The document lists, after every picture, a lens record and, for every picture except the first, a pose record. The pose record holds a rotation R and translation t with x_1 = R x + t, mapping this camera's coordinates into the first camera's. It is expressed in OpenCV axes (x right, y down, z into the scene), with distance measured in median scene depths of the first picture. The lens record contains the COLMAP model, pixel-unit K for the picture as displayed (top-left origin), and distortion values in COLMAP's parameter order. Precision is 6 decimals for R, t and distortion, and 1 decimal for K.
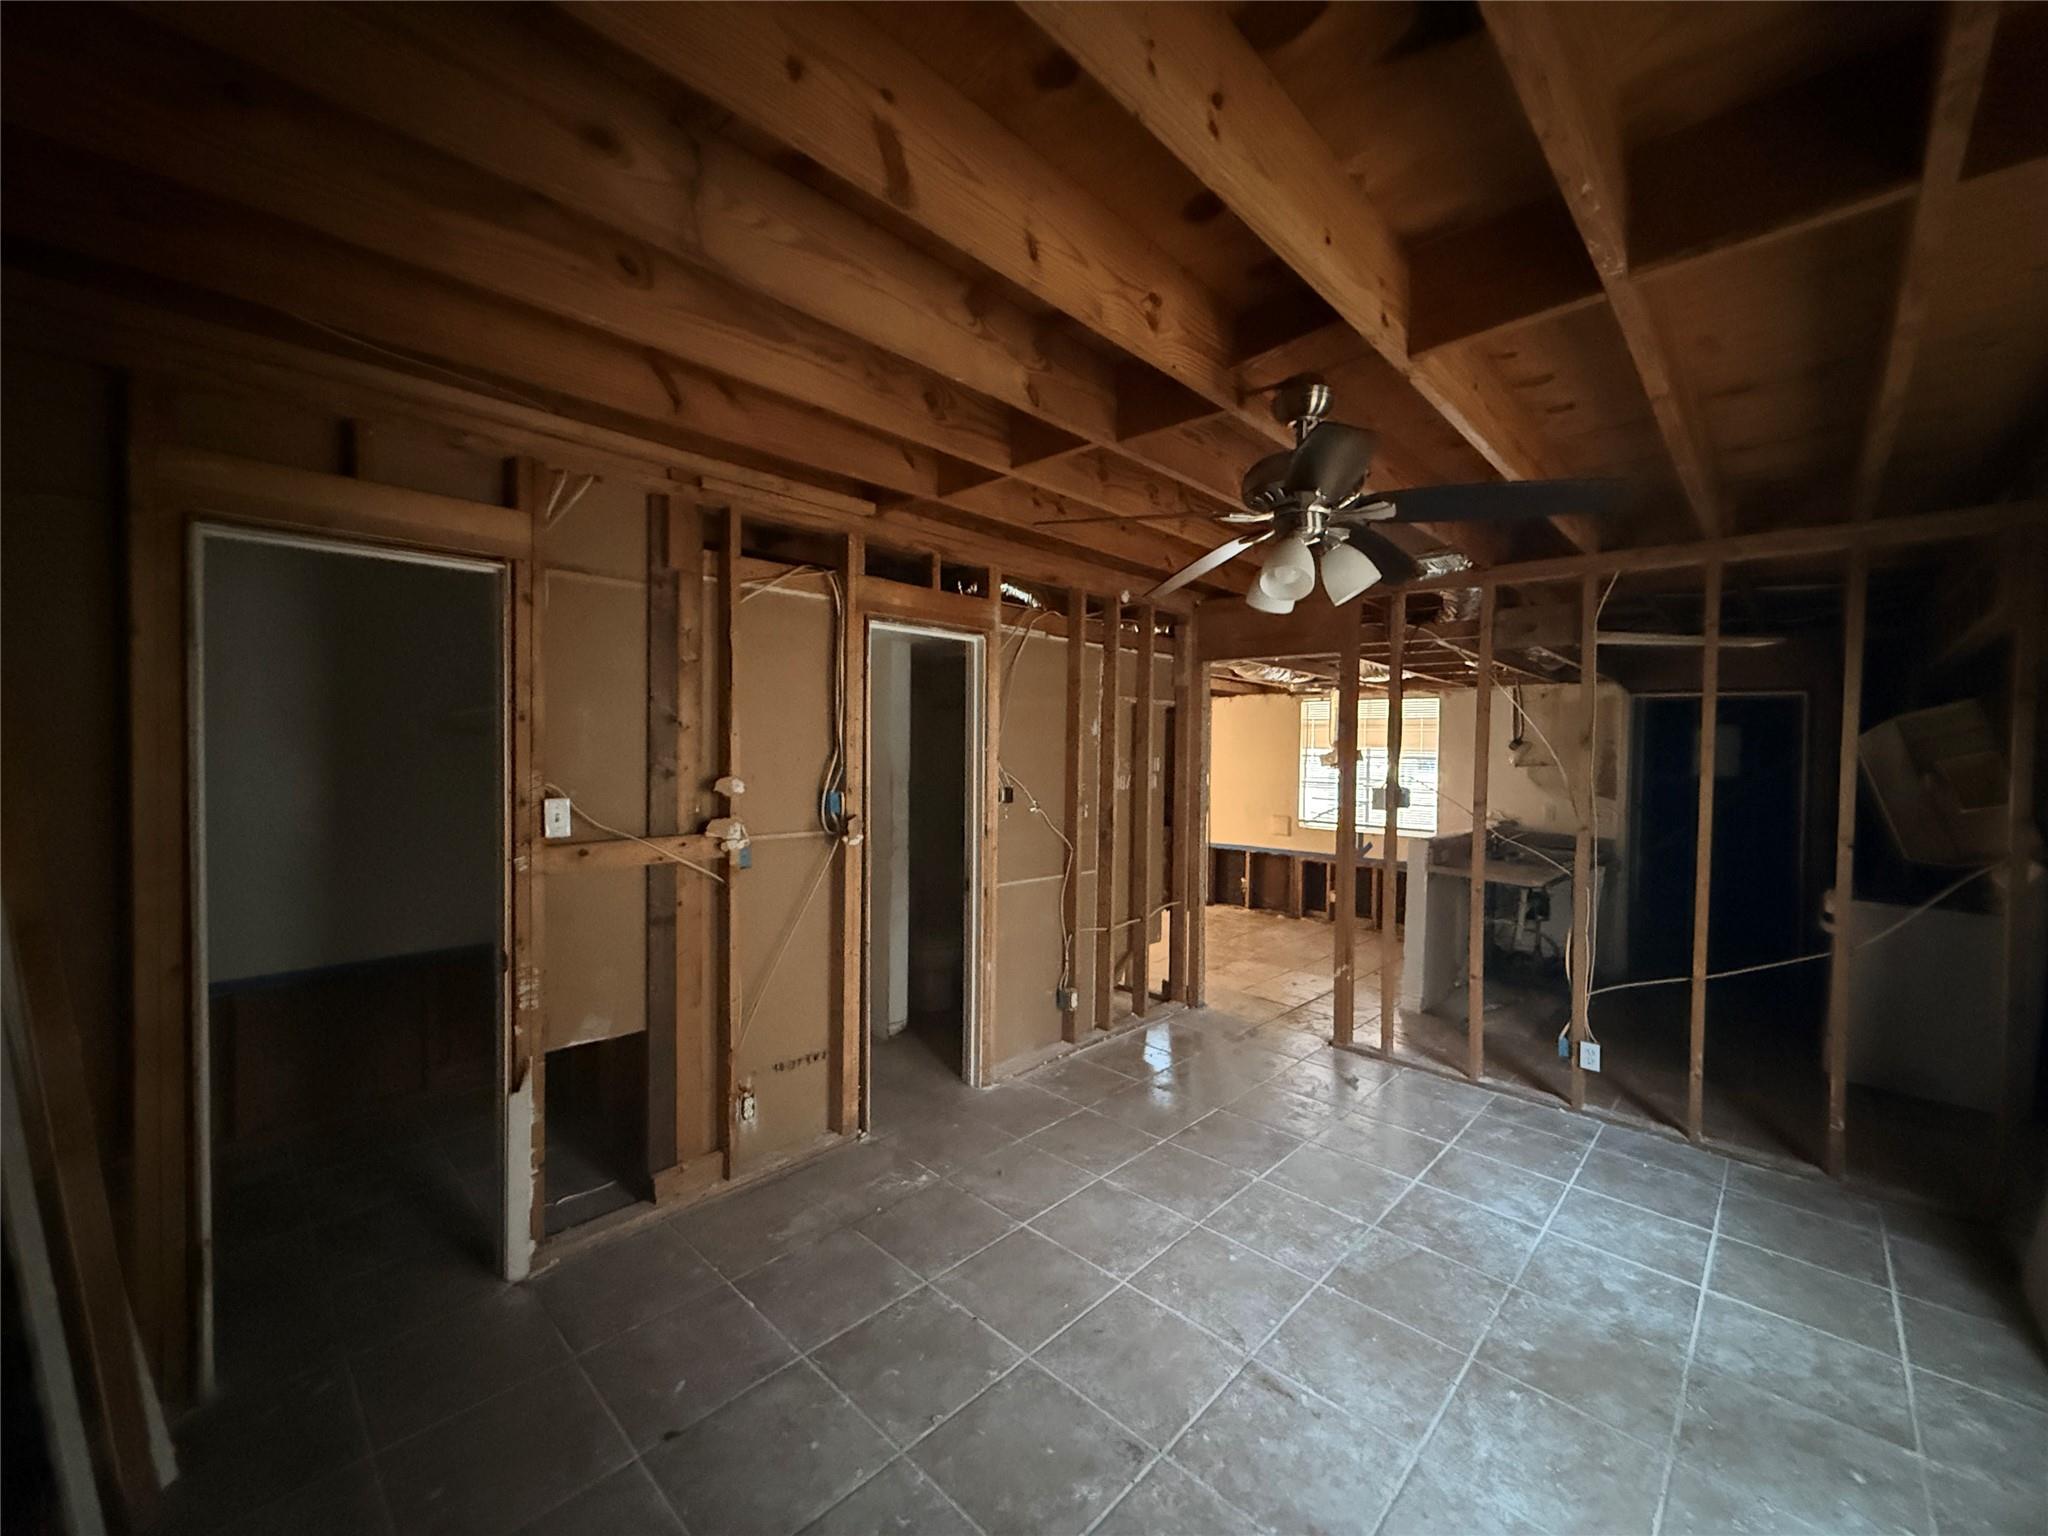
lens RADIAL K [[812.8, 0, 1021.9], [0, 812.8, 774.4], [0, 0, 1]] dist [0.000564, -0.000634]
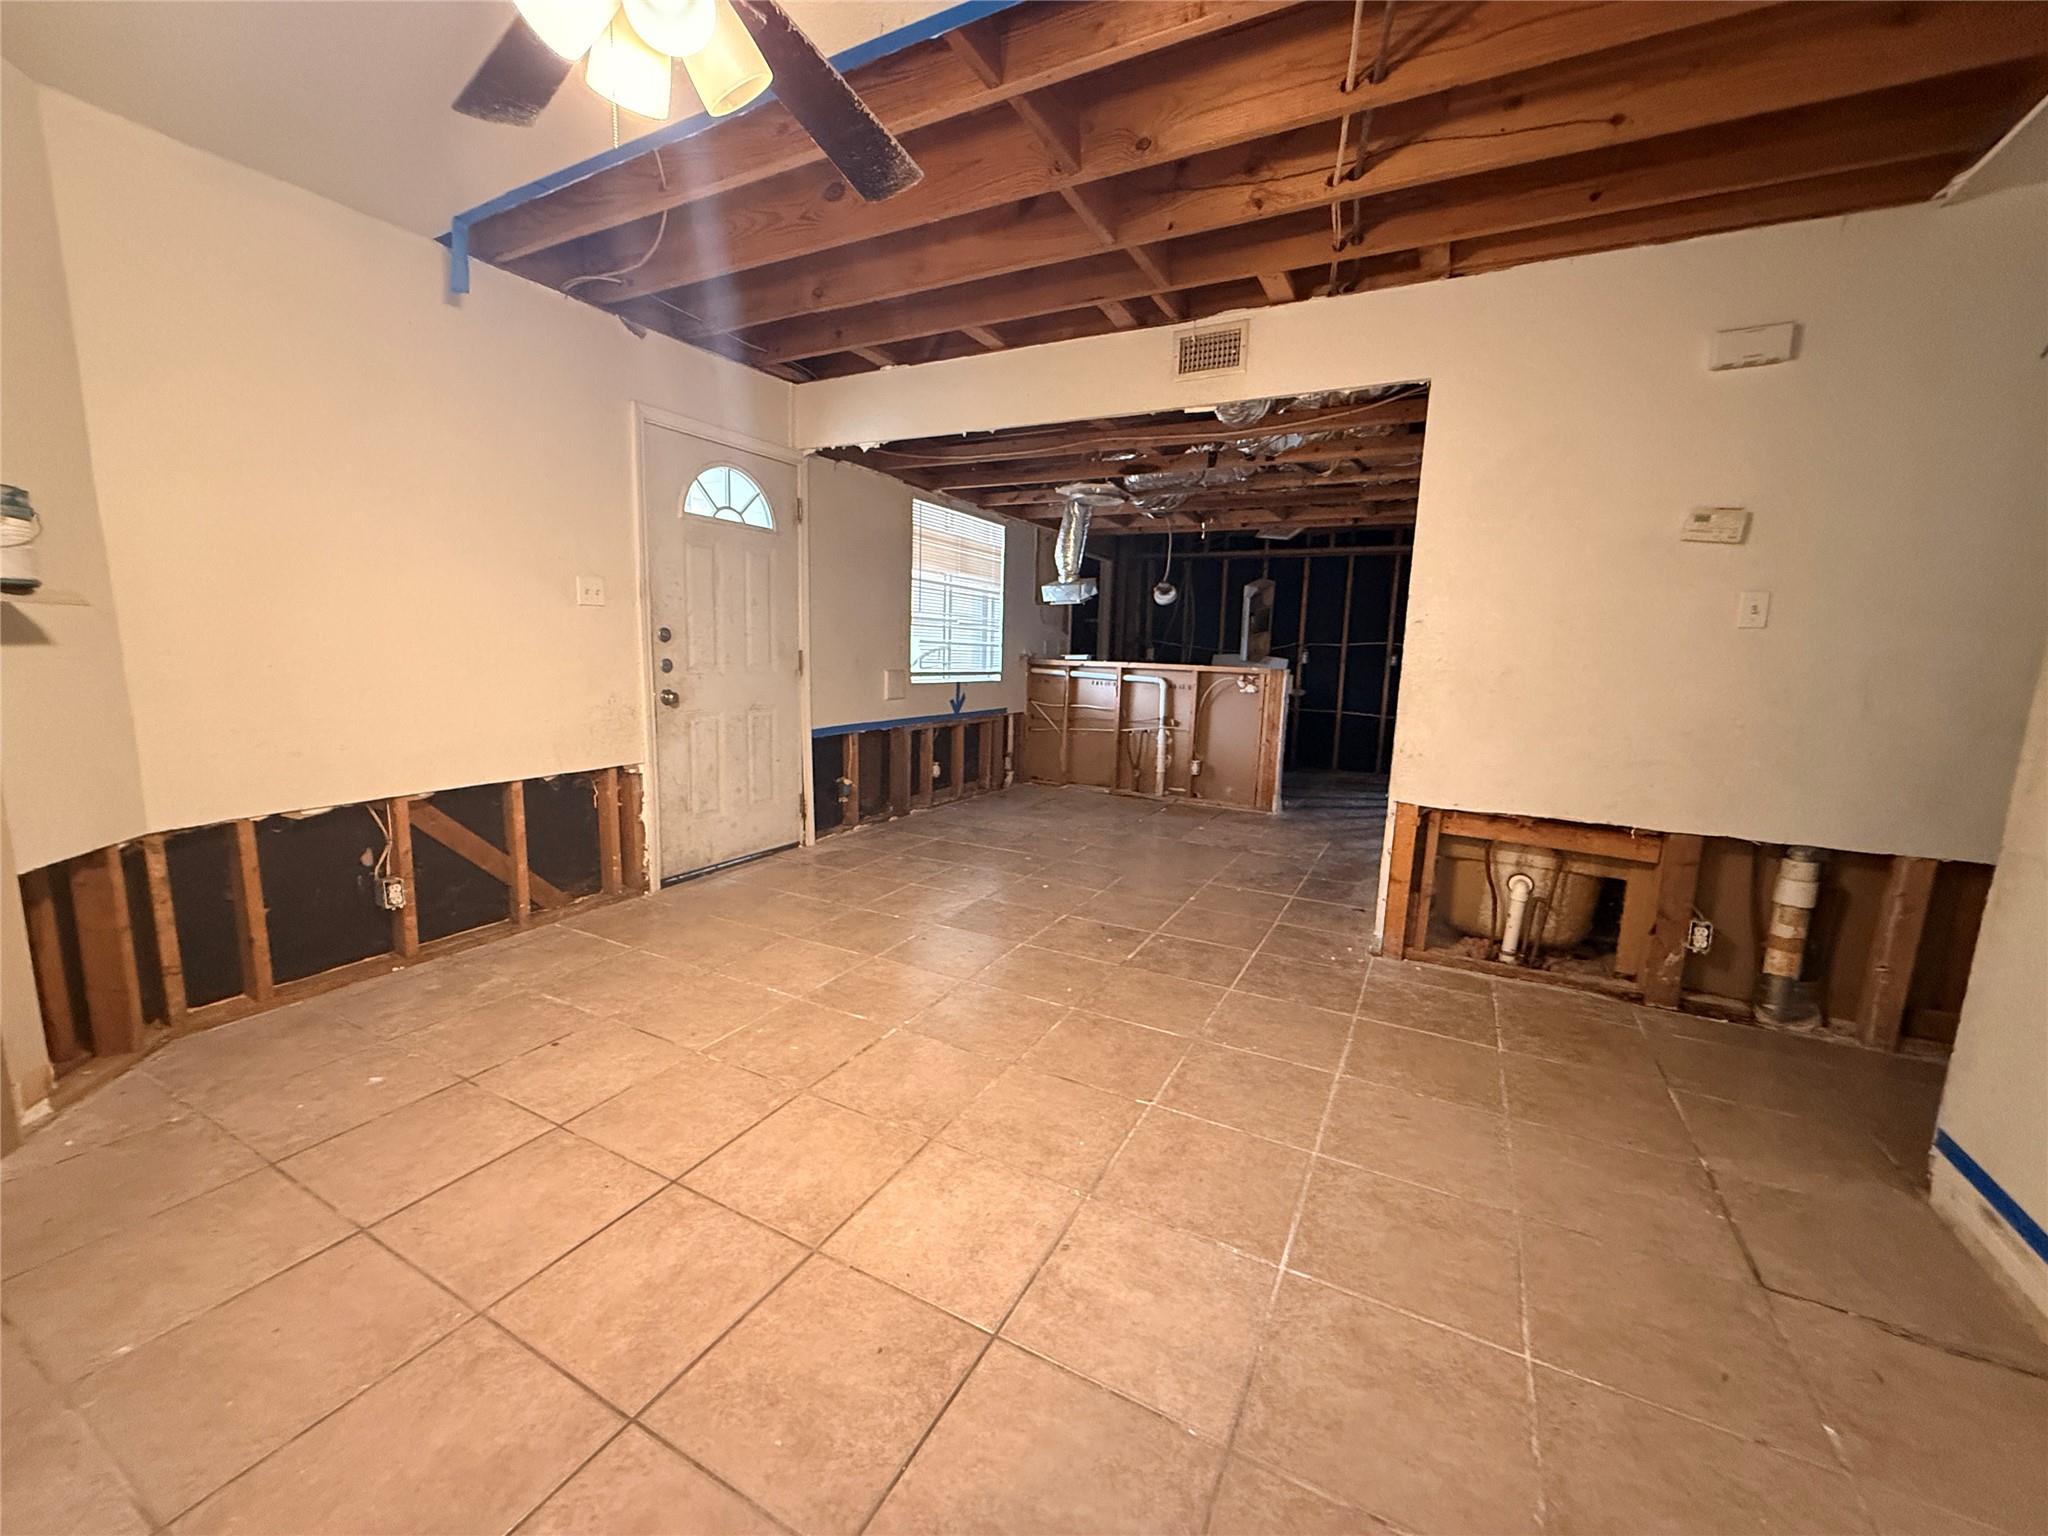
lens RADIAL K [[812.8, 0, 1015.7], [0, 812.8, 771.3], [0, 0, 1]] dist [0.000564, -0.000634]
pose [[-0.268330, -0.173768, 0.947525, -0.618813], [-0.011640, 0.984109, 0.177181, 0.024422], [-0.963257, 0.036513, -0.266089, 1.914502]]
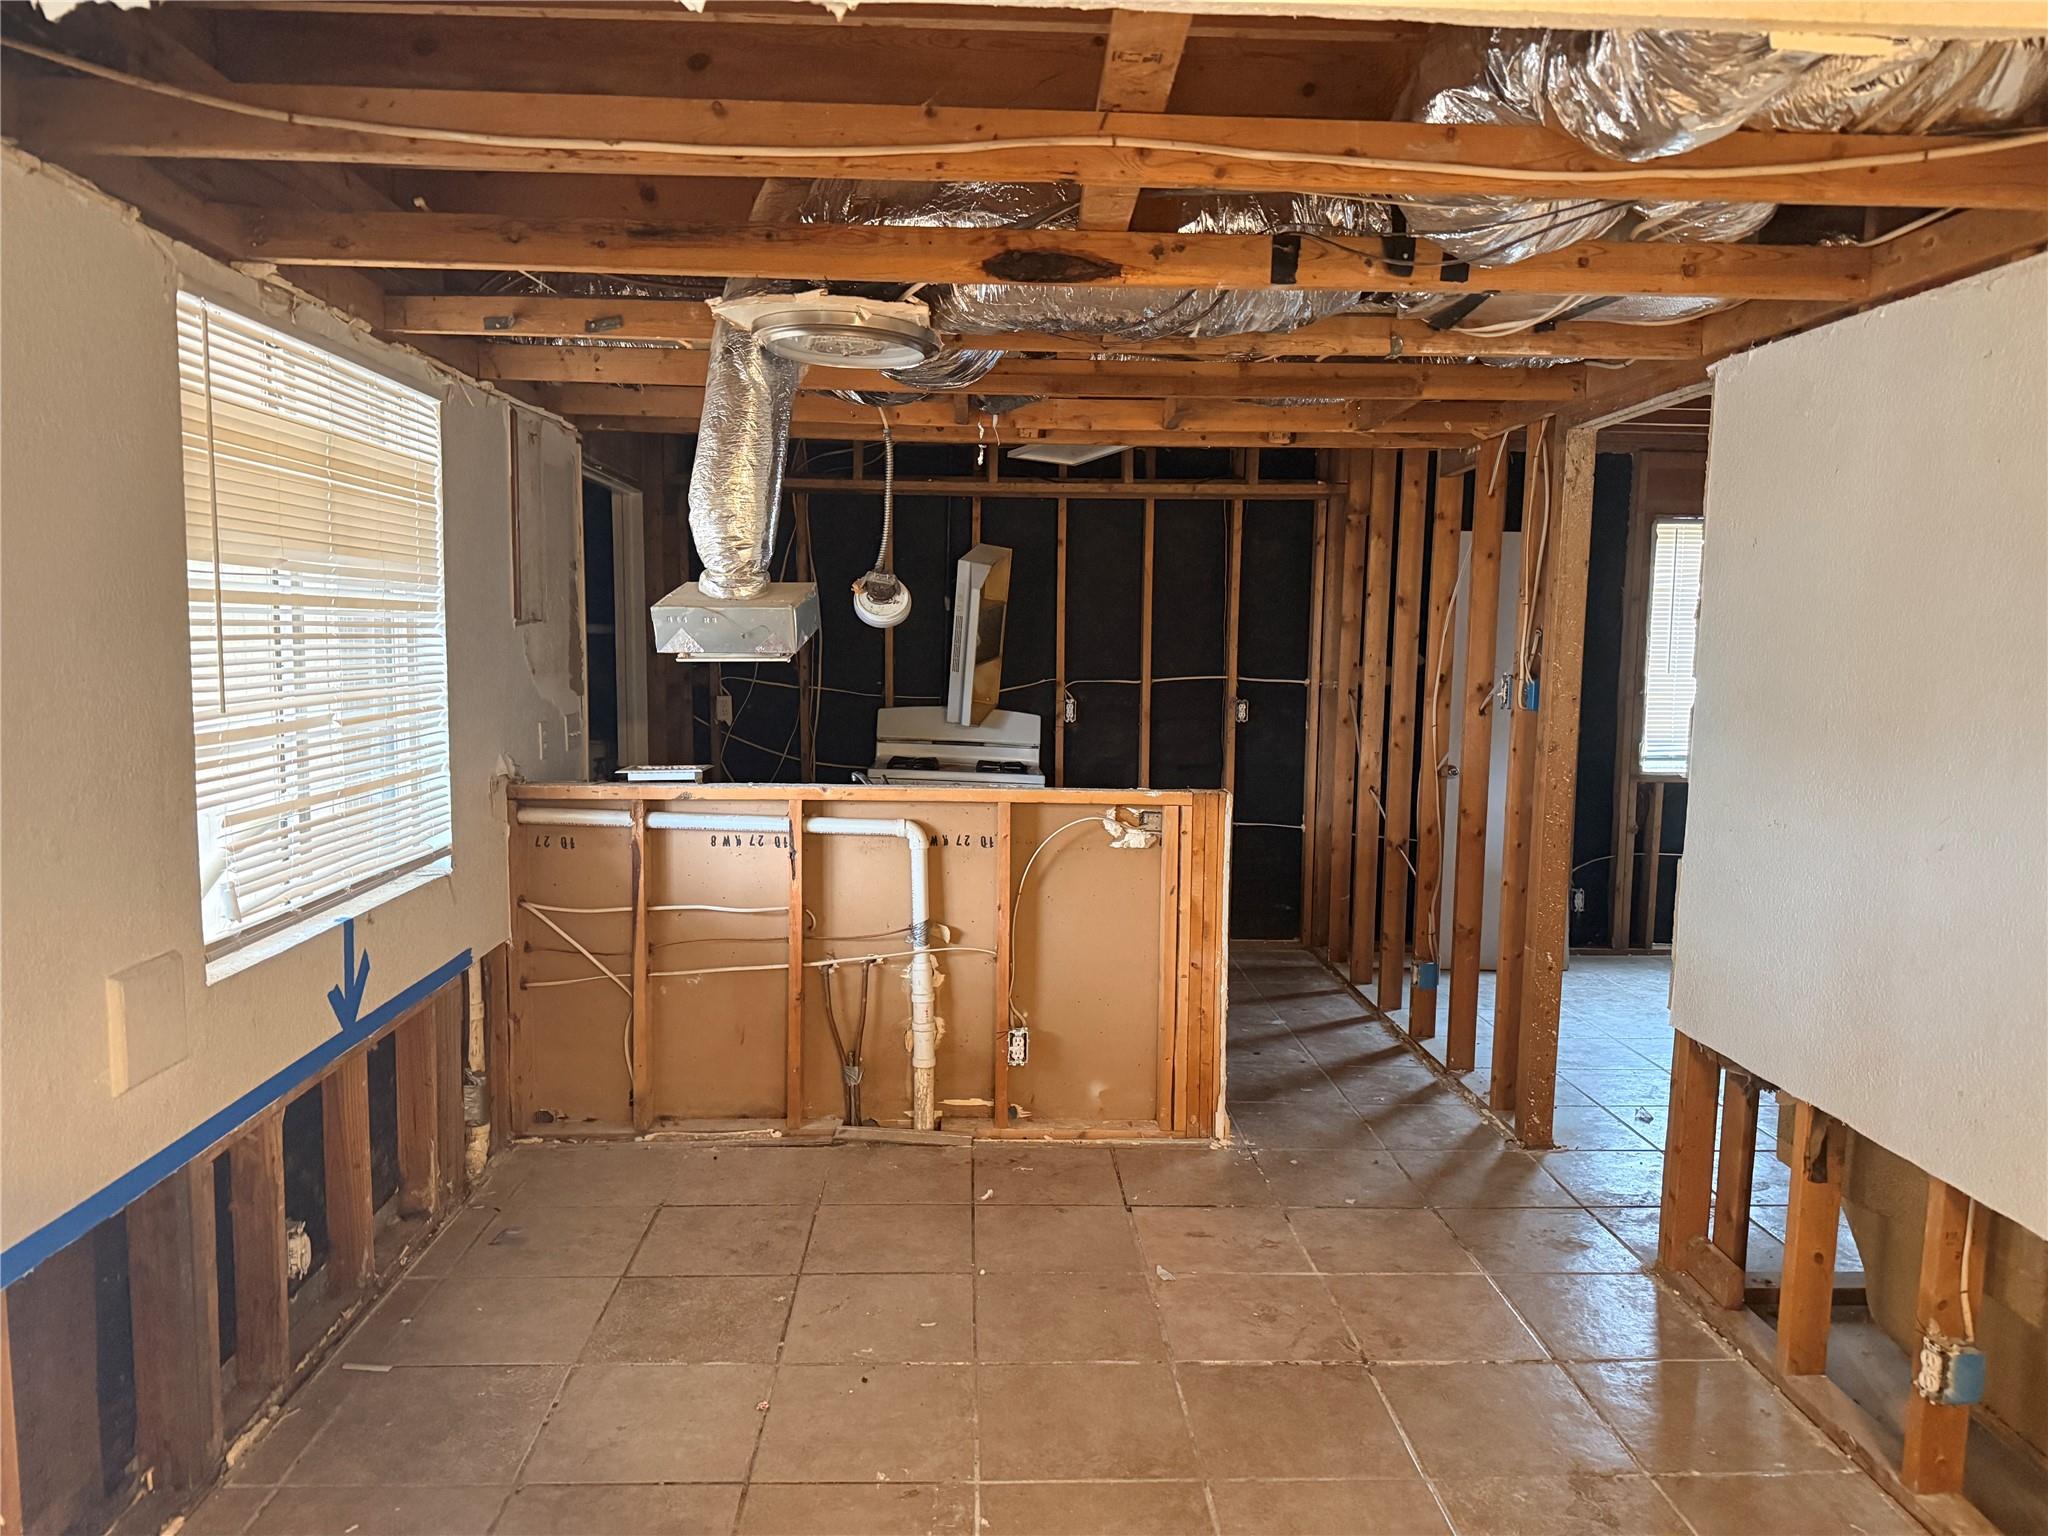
lens RADIAL K [[1433.4, 0, 1026.0], [0, 1433.4, 770.3], [0, 0, 1]] dist [0.047560, -0.028468]
pose [[-0.726302, -0.100941, 0.679923, -0.010686], [-0.011260, 0.990773, 0.135062, -0.051932], [-0.687283, 0.090440, -0.720737, 1.916957]]
